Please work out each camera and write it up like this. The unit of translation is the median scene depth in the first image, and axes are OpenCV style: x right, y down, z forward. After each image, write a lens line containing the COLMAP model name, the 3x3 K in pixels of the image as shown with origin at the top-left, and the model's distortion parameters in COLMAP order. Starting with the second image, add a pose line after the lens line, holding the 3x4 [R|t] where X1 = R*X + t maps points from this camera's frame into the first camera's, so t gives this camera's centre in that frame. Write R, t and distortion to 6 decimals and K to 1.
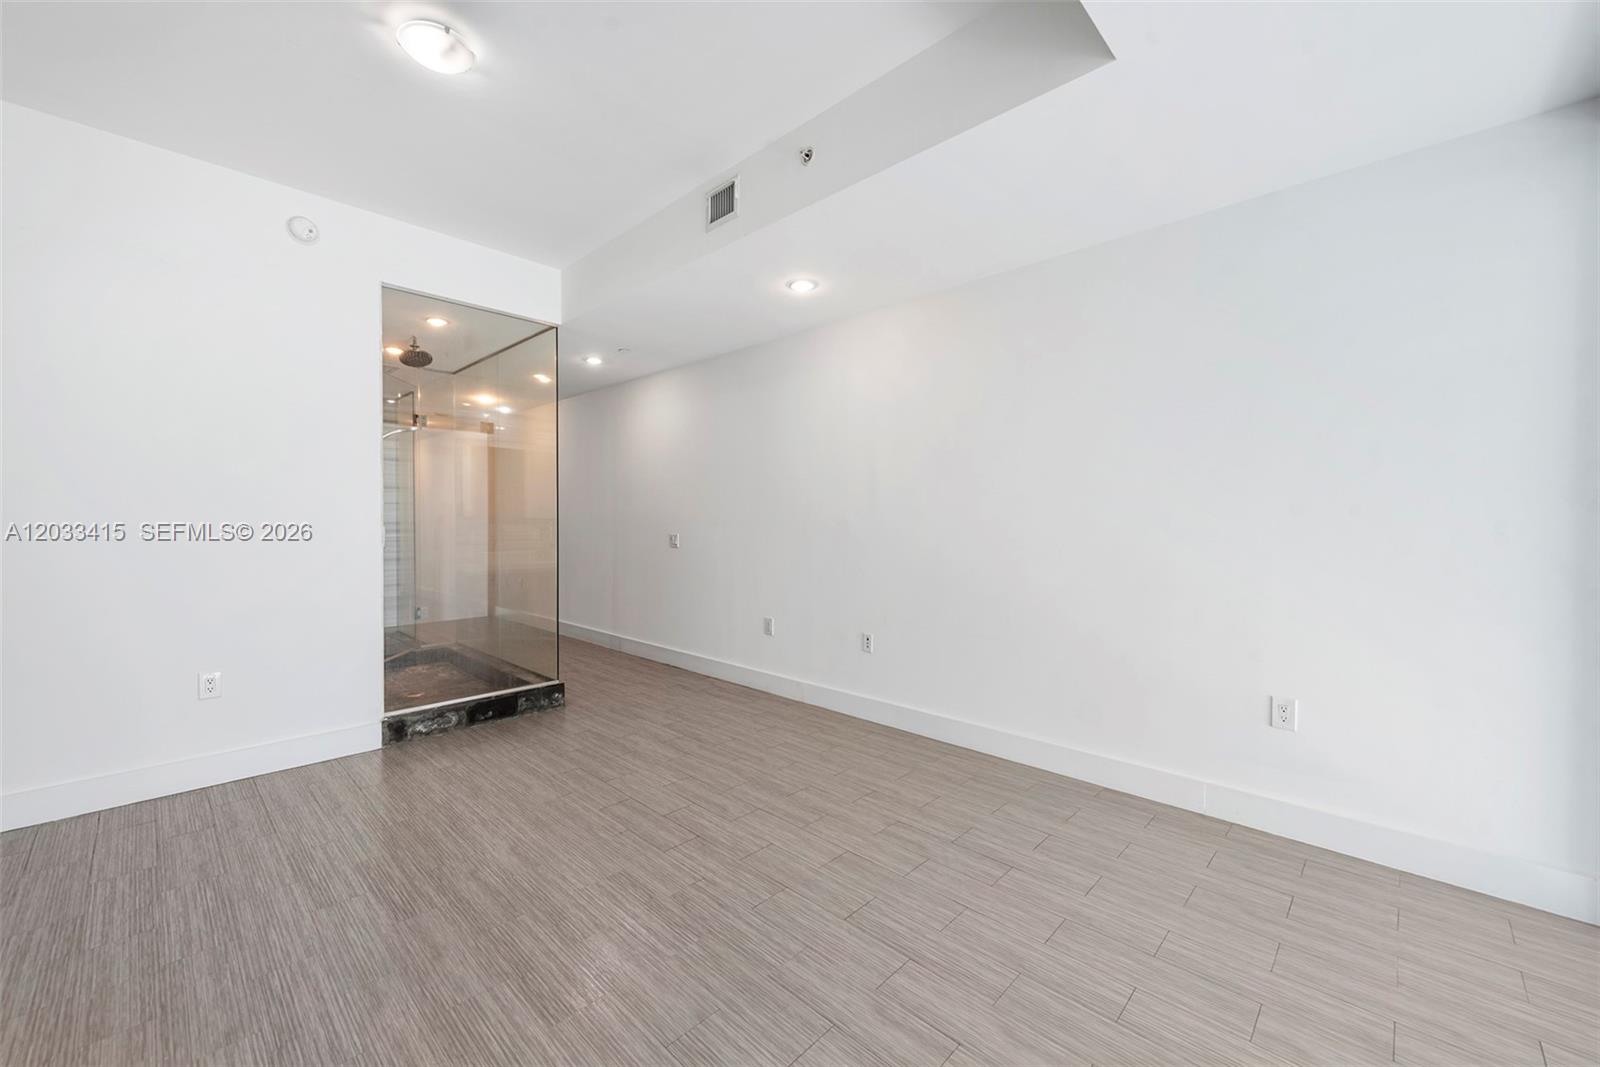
lens RADIAL K [[627.7, 0, 796.2], [0, 627.7, 529.3], [0, 0, 1]] dist [0.016371, -0.004447]
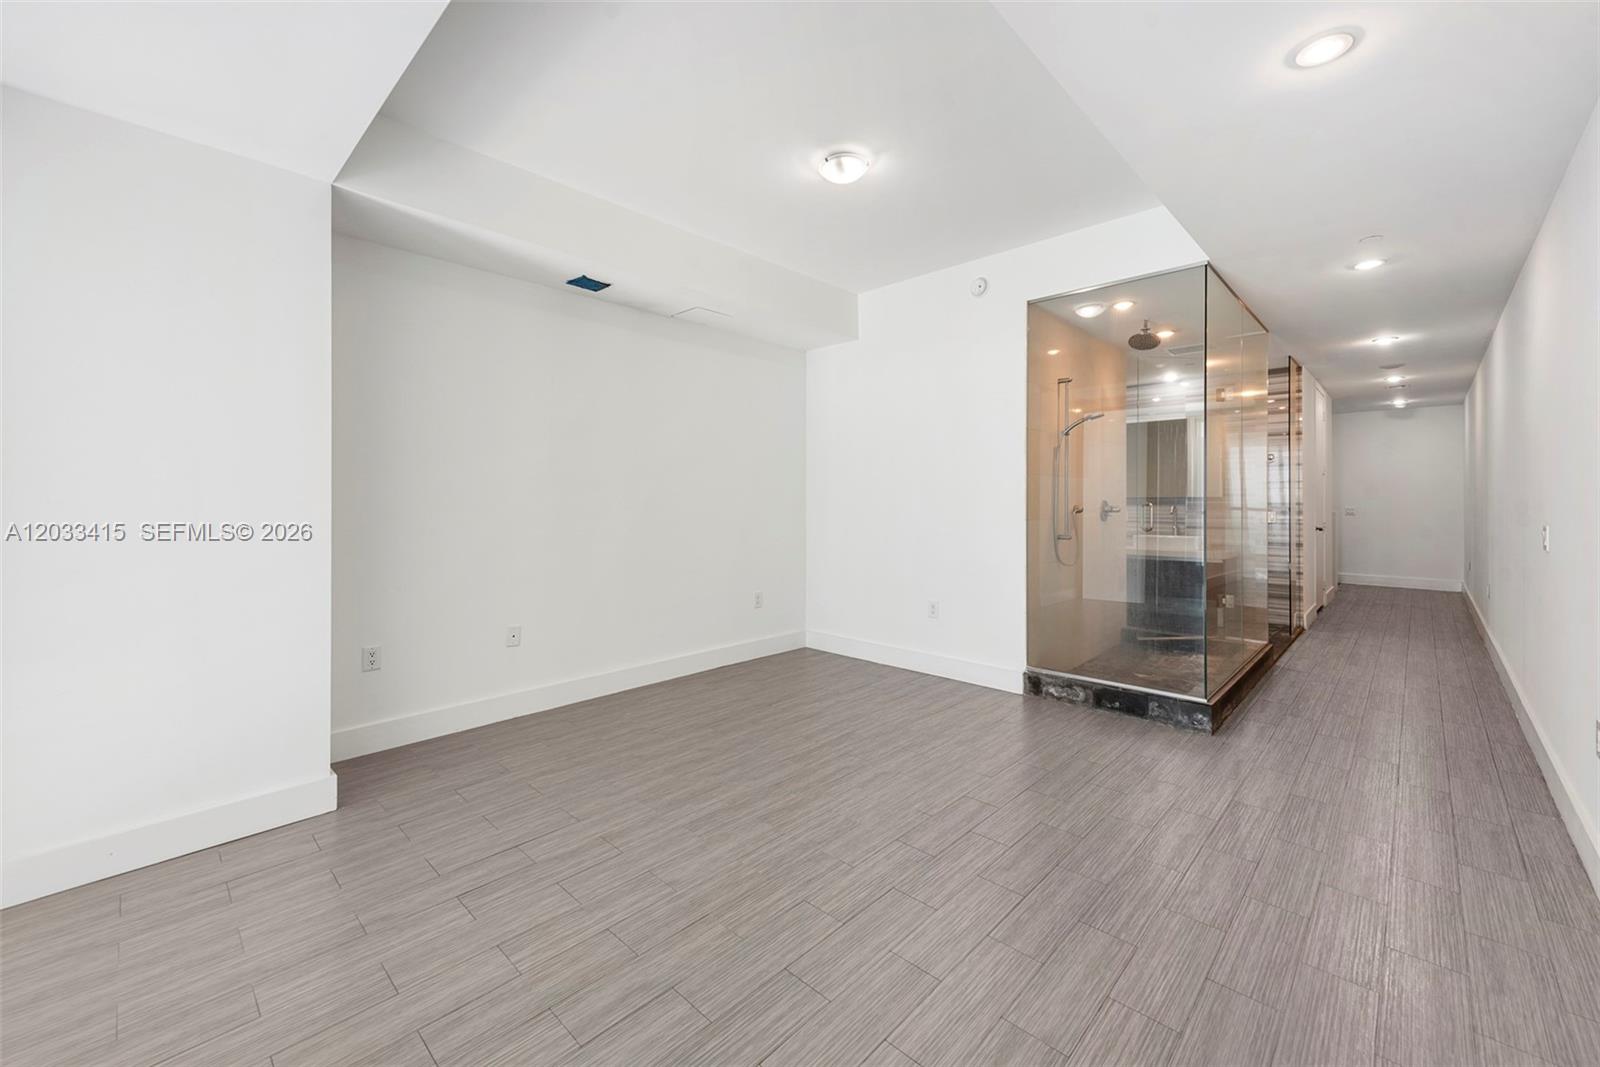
lens RADIAL K [[634.3, 0, 800.0], [0, 634.3, 515.6], [0, 0, 1]] dist [0.015250, -0.005449]
pose [[0.007097, 0.021685, -0.999740, 0.536244], [-0.011133, 0.999705, 0.021605, -0.011241], [0.999913, 0.010977, 0.007336, 0.577886]]
